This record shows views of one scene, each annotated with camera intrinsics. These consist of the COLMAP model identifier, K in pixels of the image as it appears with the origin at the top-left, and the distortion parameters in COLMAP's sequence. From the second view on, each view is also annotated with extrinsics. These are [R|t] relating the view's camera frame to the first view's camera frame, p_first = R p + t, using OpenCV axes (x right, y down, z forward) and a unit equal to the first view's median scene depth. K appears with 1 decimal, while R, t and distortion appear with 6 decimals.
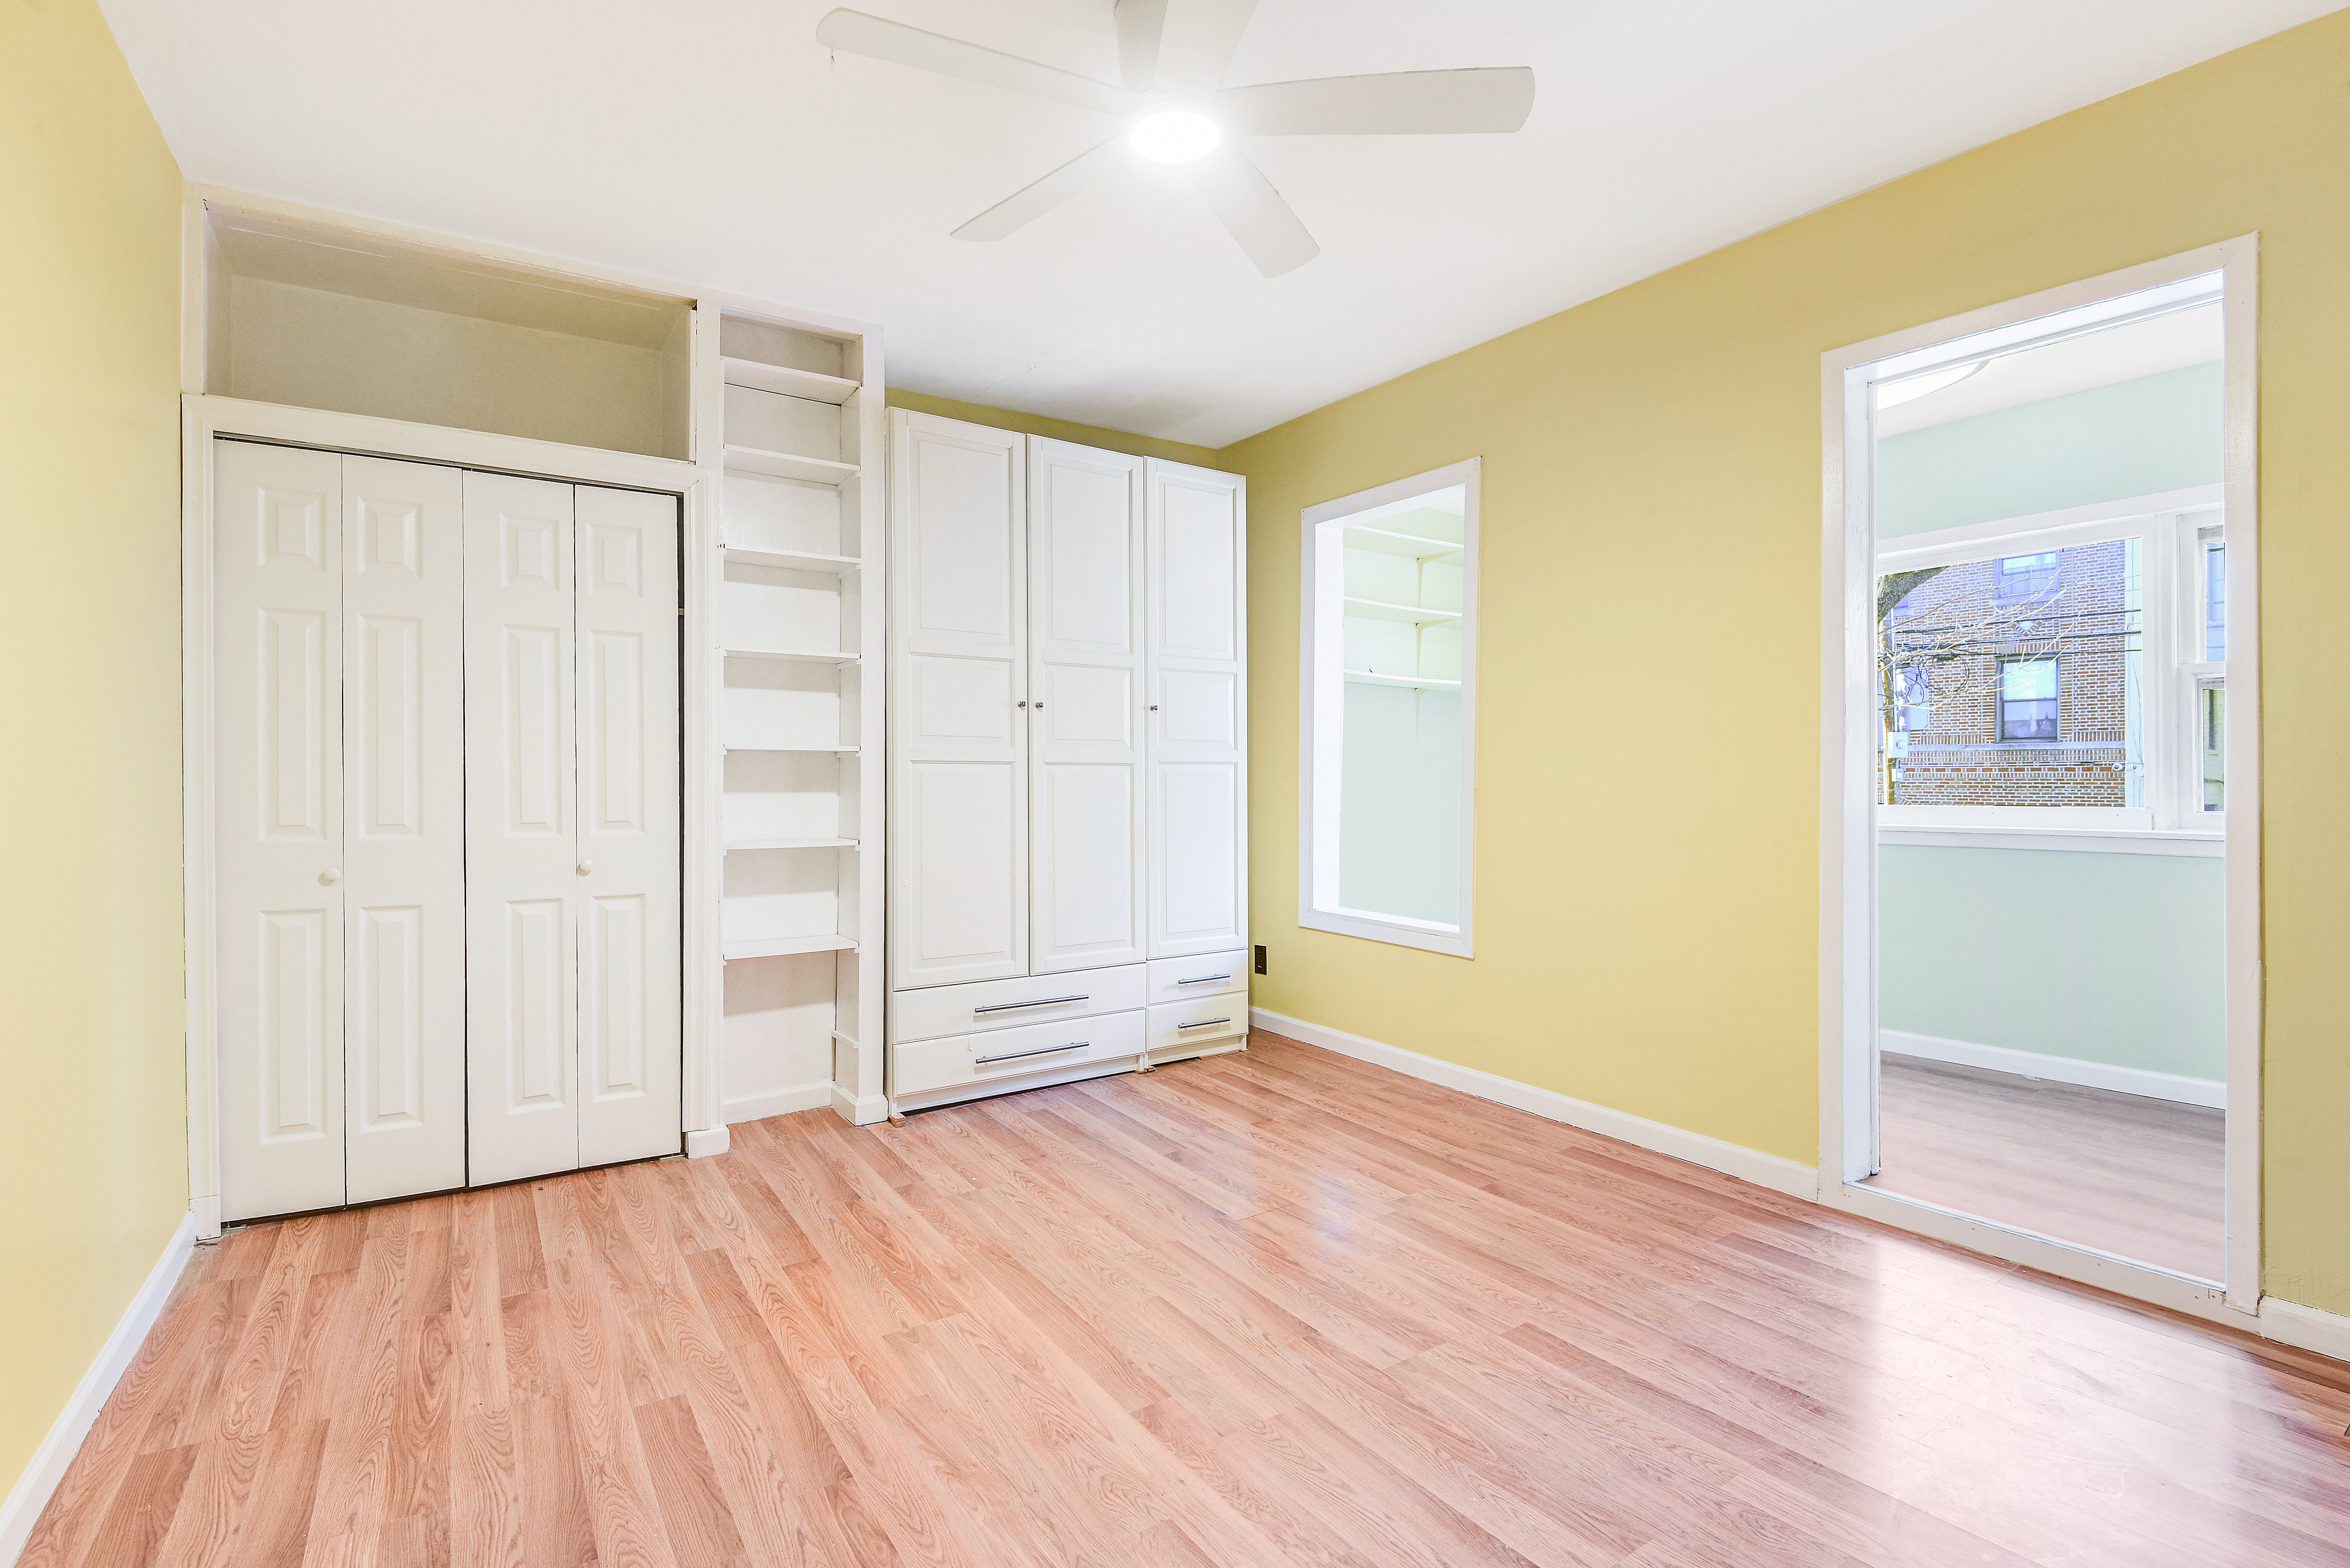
lens RADIAL K [[1102.1, 0, 1170.7], [0, 1102.1, 778.2], [0, 0, 1]] dist [0.012934, -0.024980]
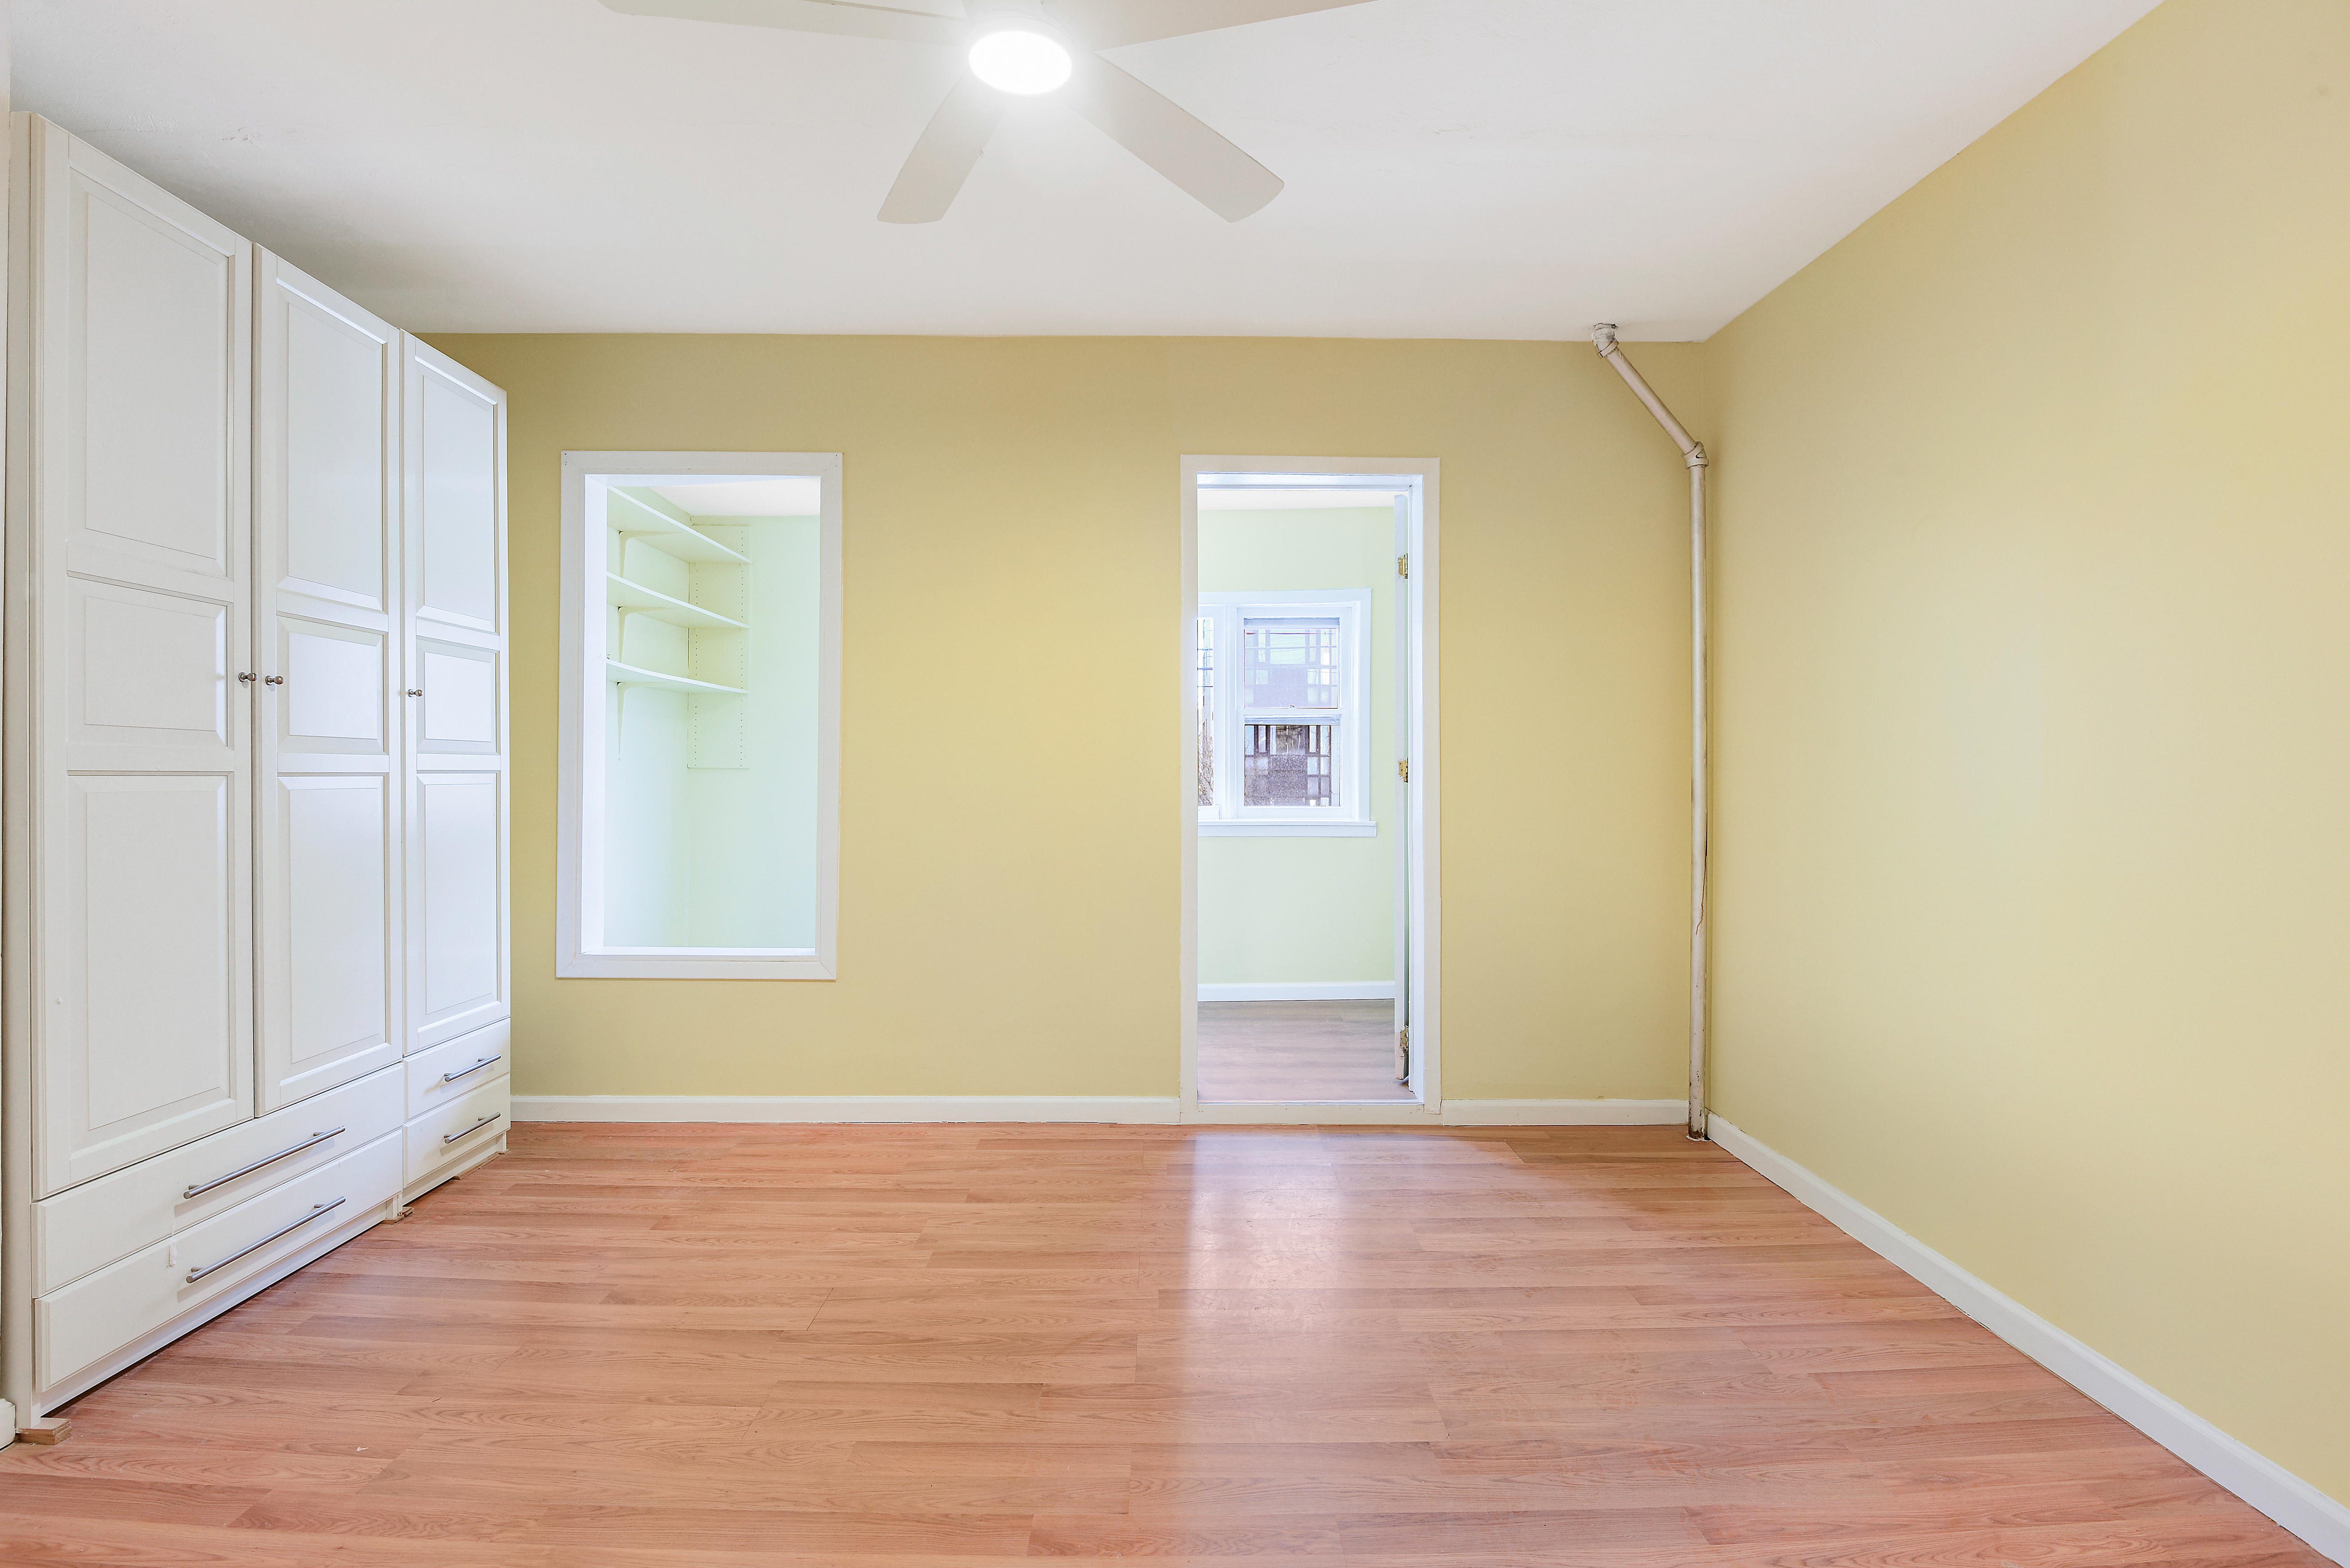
lens RADIAL K [[1102.1, 0, 1170.7], [0, 1102.1, 778.2], [0, 0, 1]] dist [0.012934, -0.024980]
pose [[0.548396, -0.003004, 0.836213, -0.384242], [0.000892, 0.999995, 0.003007, -0.013386], [-0.836218, -0.000903, 0.548396, 0.250911]]
